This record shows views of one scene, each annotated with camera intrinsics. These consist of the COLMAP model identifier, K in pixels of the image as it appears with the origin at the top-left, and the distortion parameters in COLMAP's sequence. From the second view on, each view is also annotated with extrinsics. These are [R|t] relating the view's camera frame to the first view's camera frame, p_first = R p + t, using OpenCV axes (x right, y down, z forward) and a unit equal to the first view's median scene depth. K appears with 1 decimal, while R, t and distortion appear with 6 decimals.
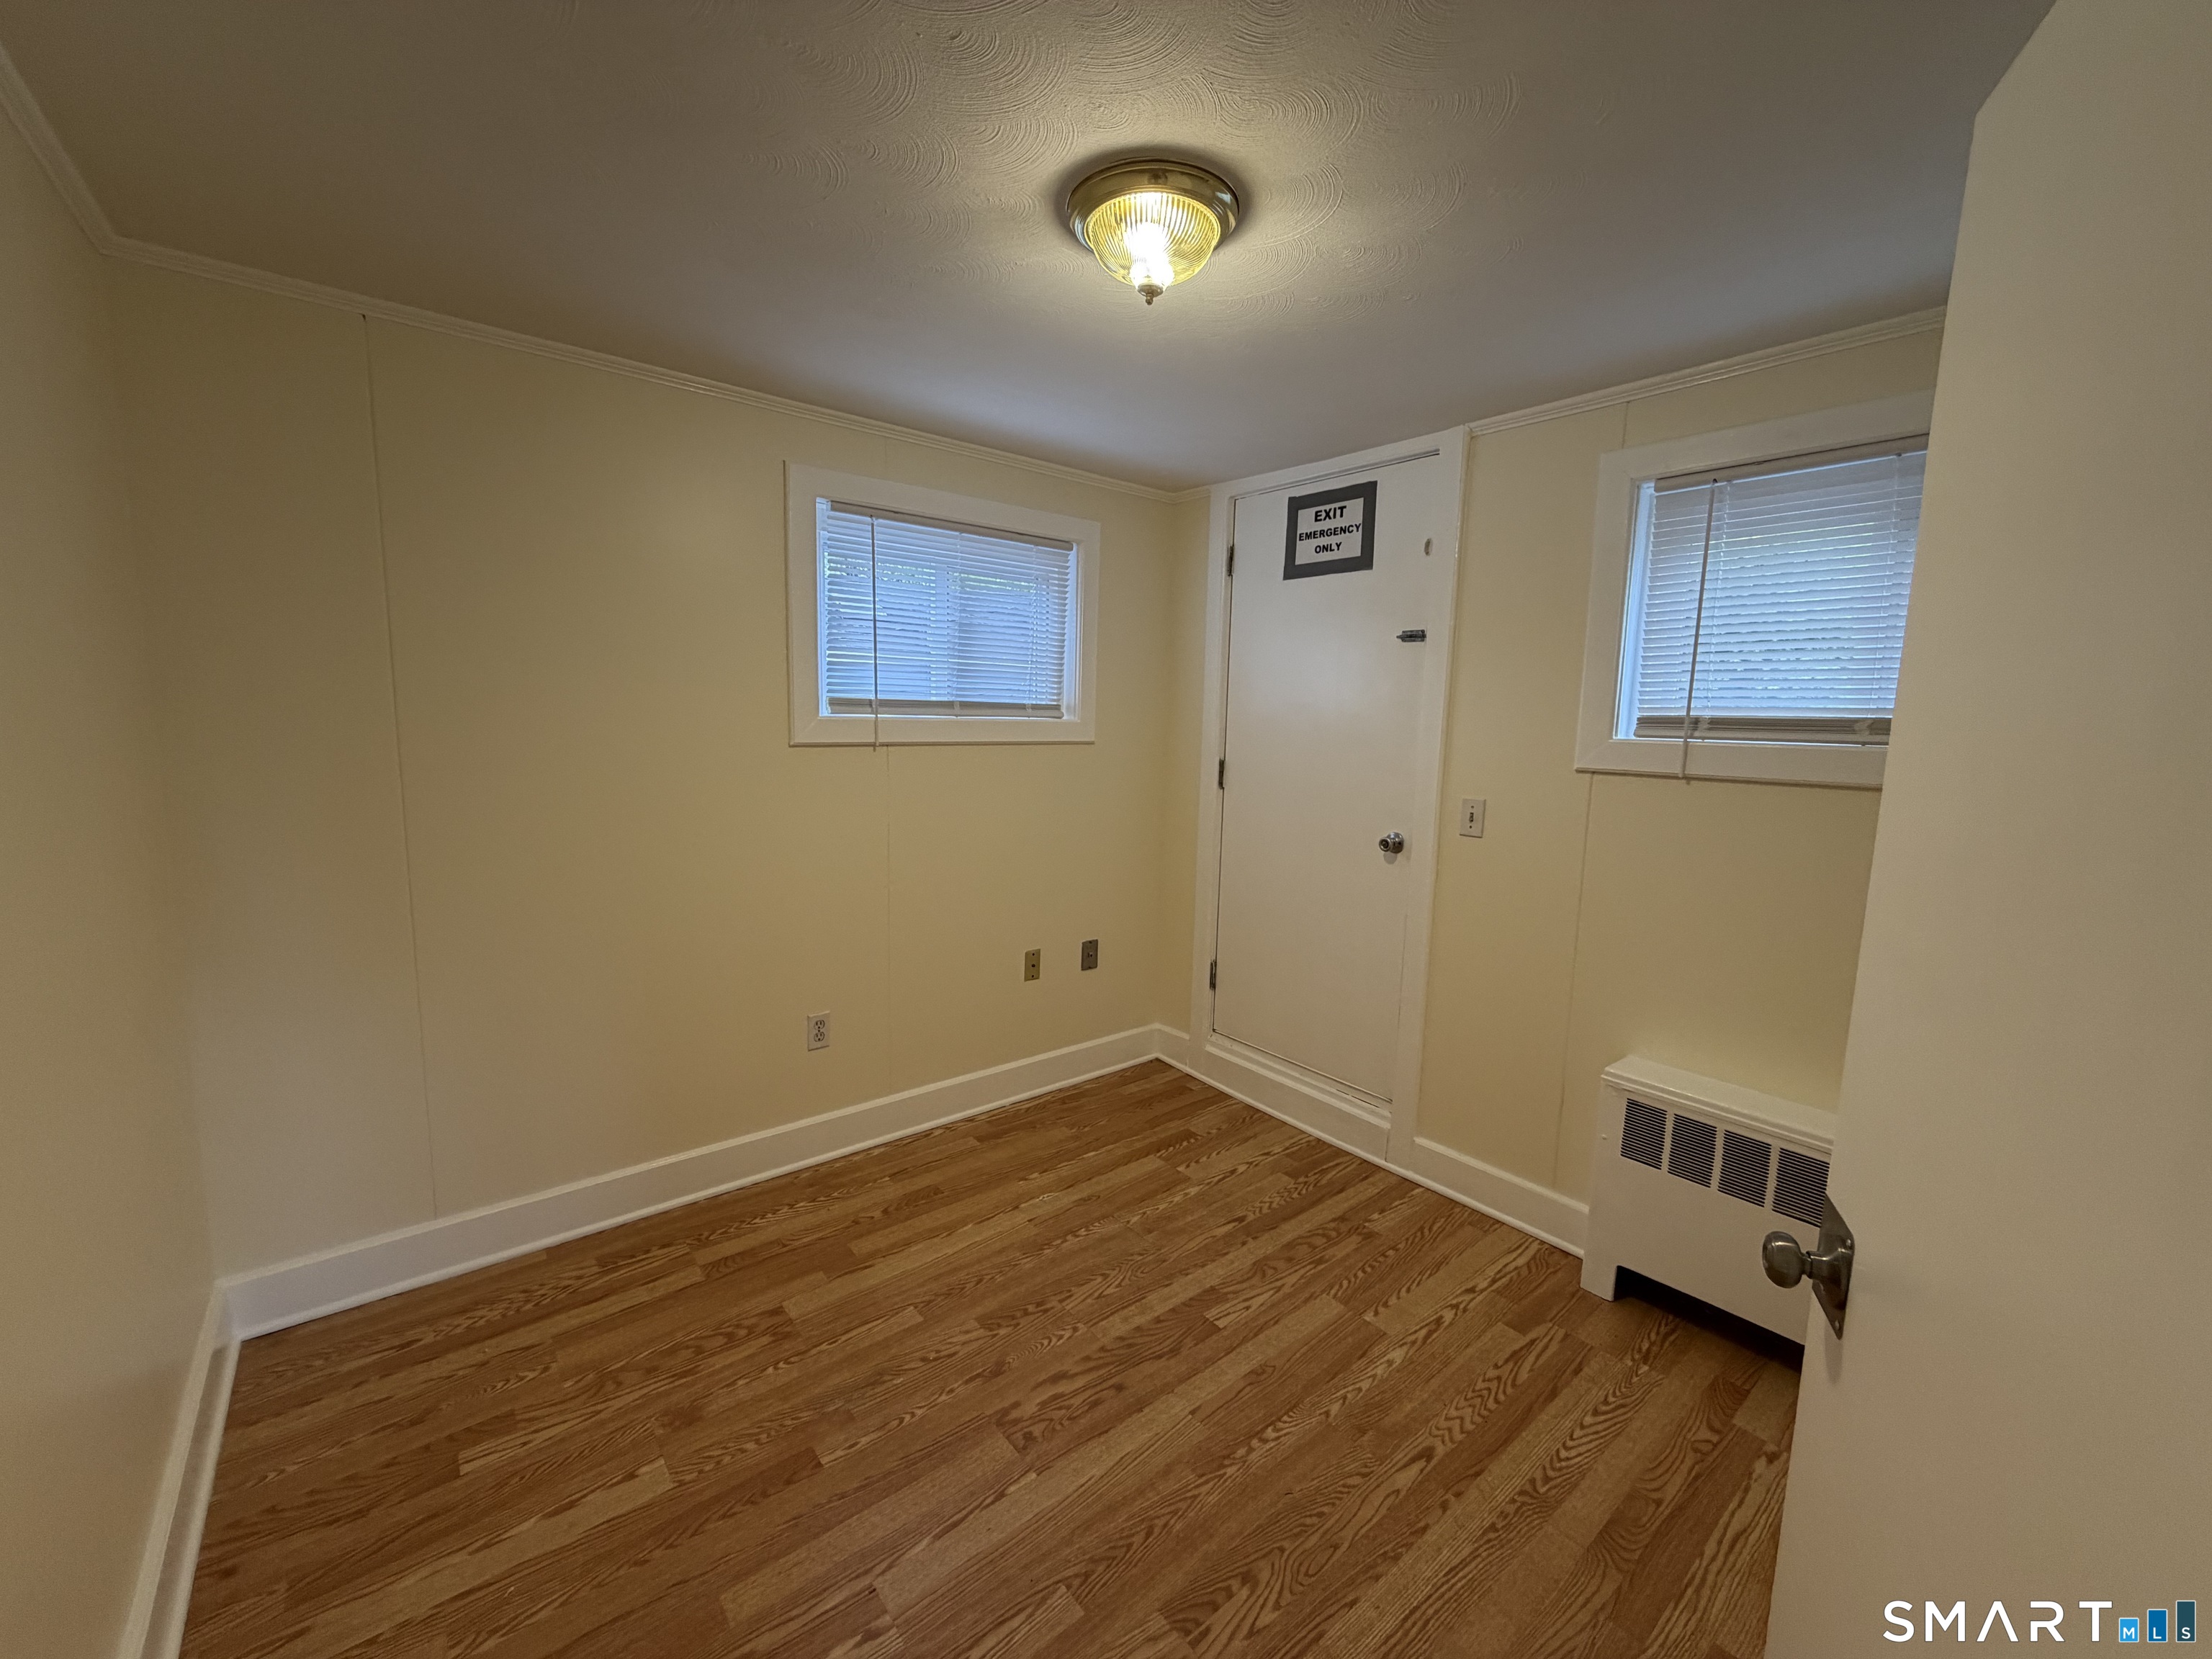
lens RADIAL K [[879.3, 0, 1099.9], [0, 879.3, 828.0], [0, 0, 1]] dist [0.001108, 0.000175]
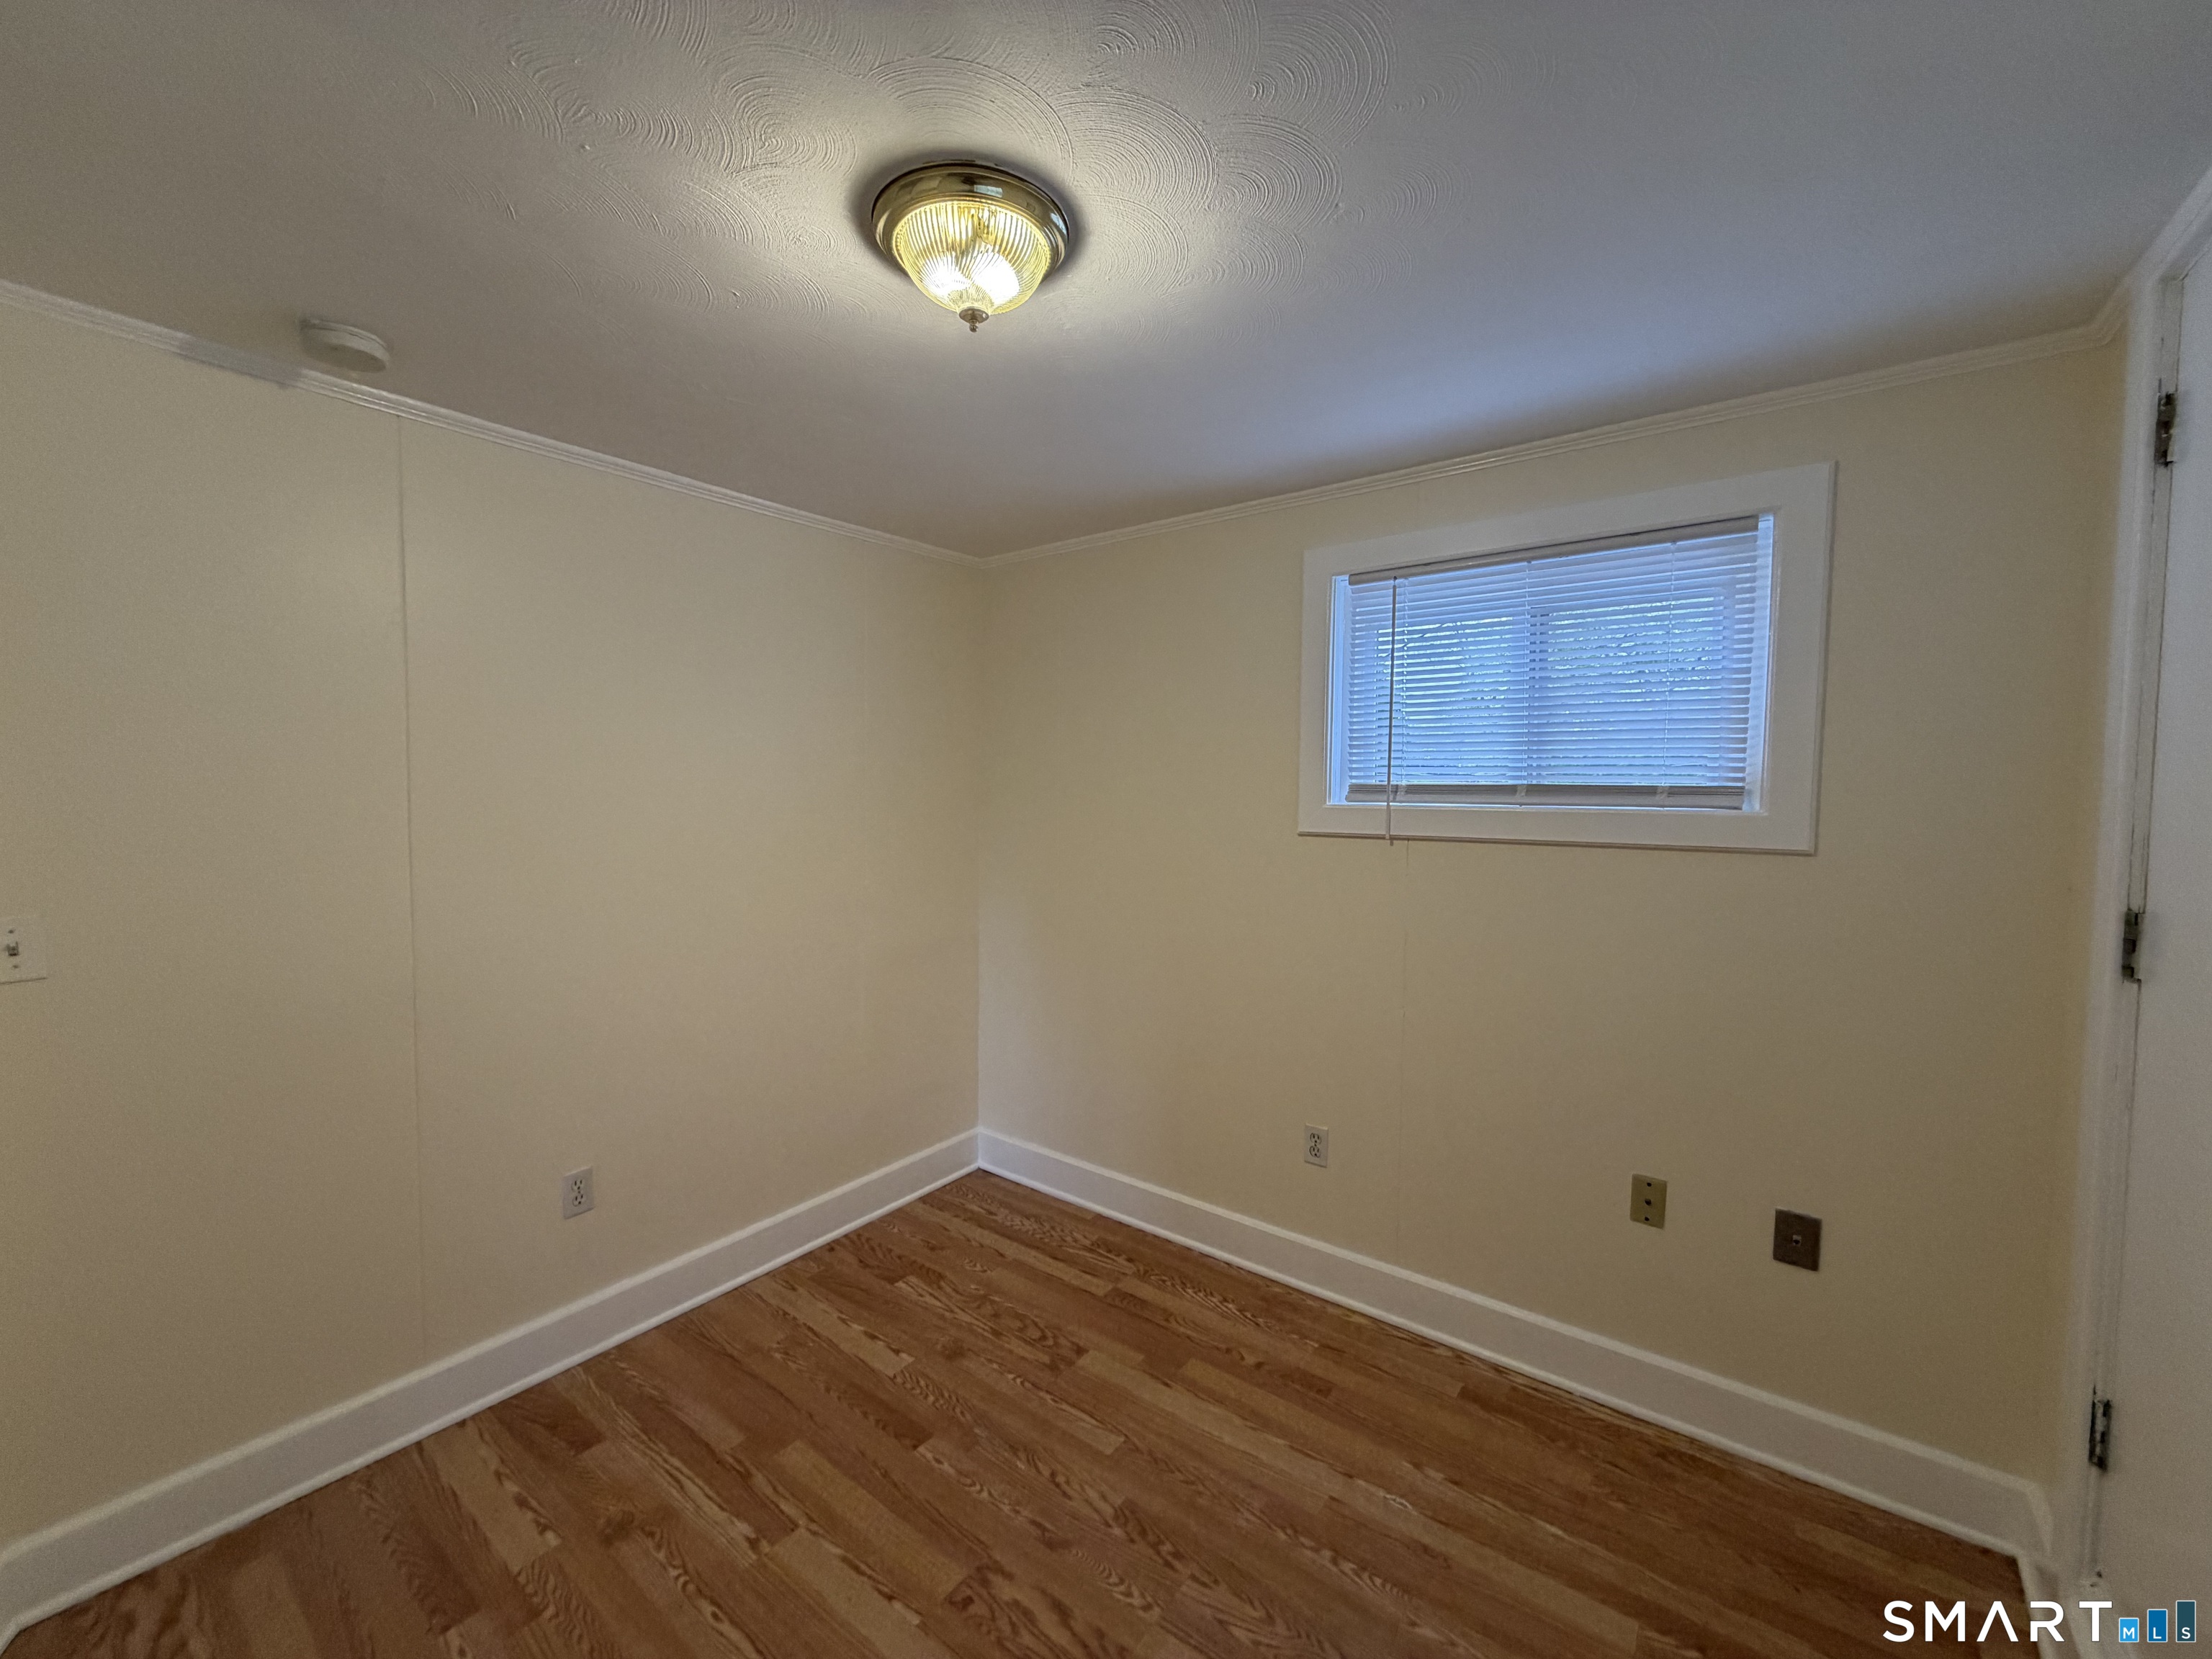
lens RADIAL K [[879.3, 0, 1099.9], [0, 879.3, 828.0], [0, 0, 1]] dist [0.001108, 0.000175]
pose [[0.236949, 0.025525, -0.971187, 0.624531], [-0.126569, 0.991946, -0.004809, -0.078874], [0.963242, 0.124062, 0.238271, 0.640266]]
